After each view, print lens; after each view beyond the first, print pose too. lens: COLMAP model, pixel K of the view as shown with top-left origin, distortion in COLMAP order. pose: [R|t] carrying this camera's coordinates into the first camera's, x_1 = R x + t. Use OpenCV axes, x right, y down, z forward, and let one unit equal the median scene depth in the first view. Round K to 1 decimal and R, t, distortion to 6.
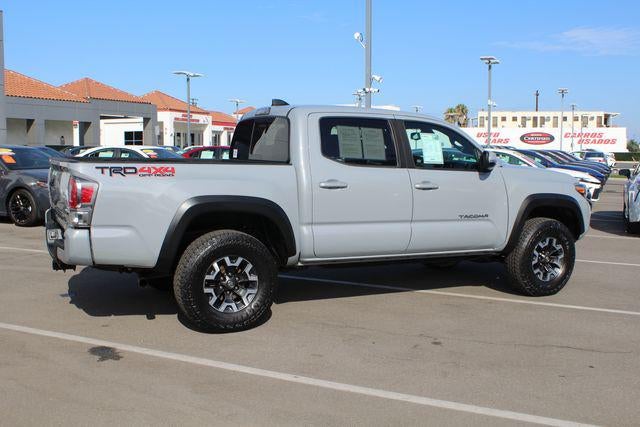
lens RADIAL K [[675.4, 0, 316.2], [0, 675.4, 226.7], [0, 0, 1]] dist [-0.138977, 0.154306]
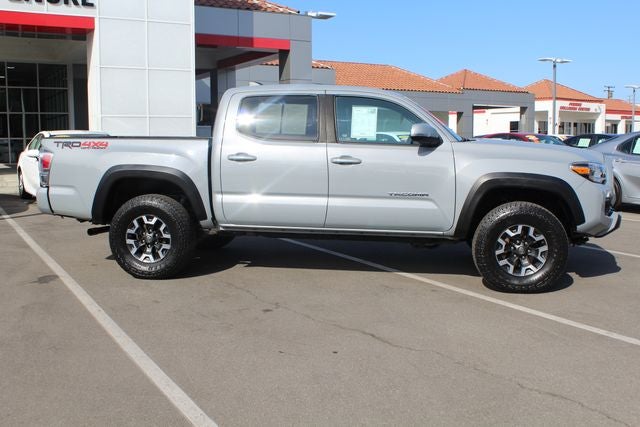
lens RADIAL K [[675.4, 0, 316.2], [0, 675.4, 226.7], [0, 0, 1]] dist [-0.138977, 0.154306]
pose [[0.814626, 0.065071, -0.576324, 0.670128], [-0.057534, 0.997851, 0.031342, 0.007148], [0.577125, 0.007626, 0.816620, 0.160617]]
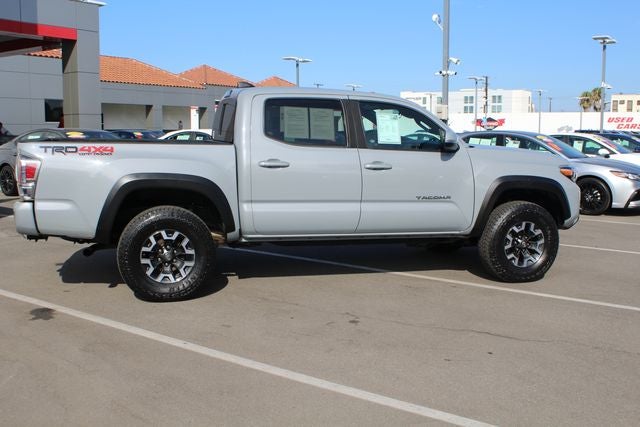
lens RADIAL K [[675.4, 0, 316.2], [0, 675.4, 226.7], [0, 0, 1]] dist [-0.138977, 0.154306]
pose [[0.981587, 0.023731, -0.189536, 0.252680], [-0.019624, 0.999531, 0.023517, 0.007042], [0.190005, -0.019365, 0.981592, 0.001341]]
